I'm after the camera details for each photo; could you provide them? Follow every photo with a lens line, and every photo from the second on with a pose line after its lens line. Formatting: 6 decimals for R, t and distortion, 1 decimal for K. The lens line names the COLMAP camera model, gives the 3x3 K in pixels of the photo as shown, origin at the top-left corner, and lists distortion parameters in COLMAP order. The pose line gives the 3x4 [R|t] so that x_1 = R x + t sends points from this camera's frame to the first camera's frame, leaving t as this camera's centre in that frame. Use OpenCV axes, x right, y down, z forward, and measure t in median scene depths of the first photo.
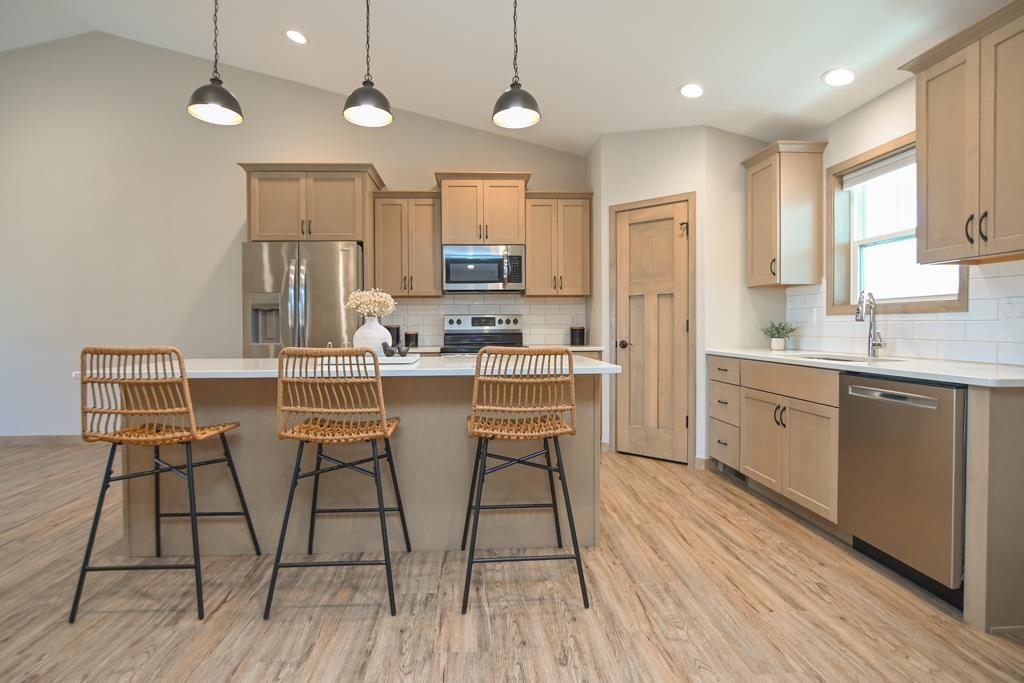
lens RADIAL K [[519.3, 0, 515.4], [0, 519.3, 337.6], [0, 0, 1]] dist [-0.026152, 0.007897]
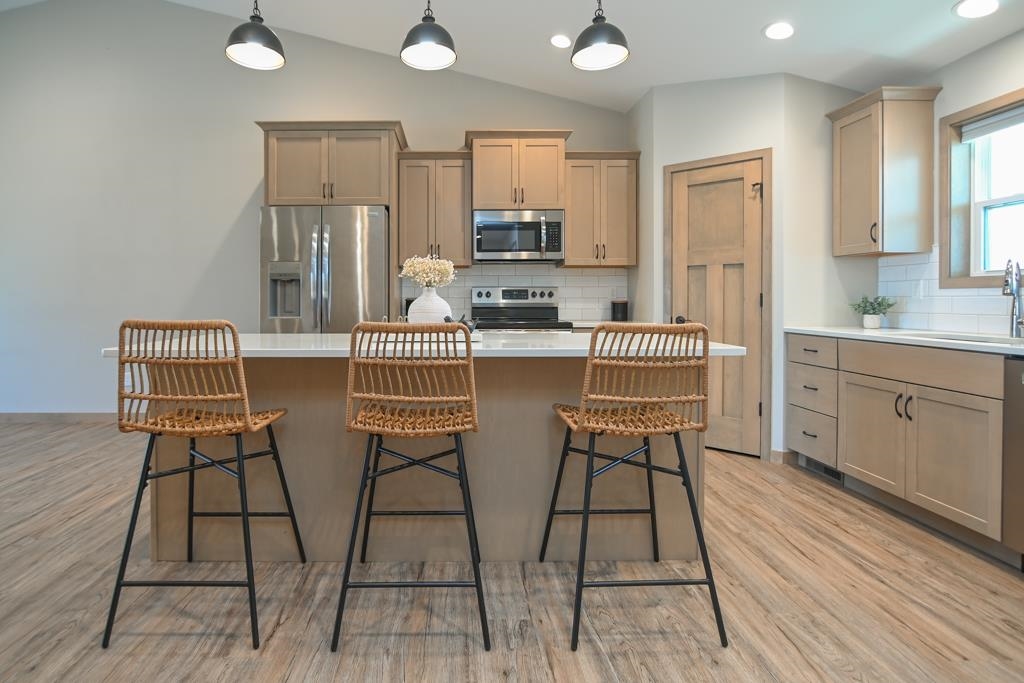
lens RADIAL K [[519.3, 0, 458.8], [0, 519.3, 308.0], [0, 0, 1]] dist [-0.026152, 0.007897]
pose [[0.999037, 0.006257, -0.043421, -0.158790], [-0.006628, 0.999943, -0.008417, 0.001669], [0.043366, 0.008696, 0.999021, 0.112127]]
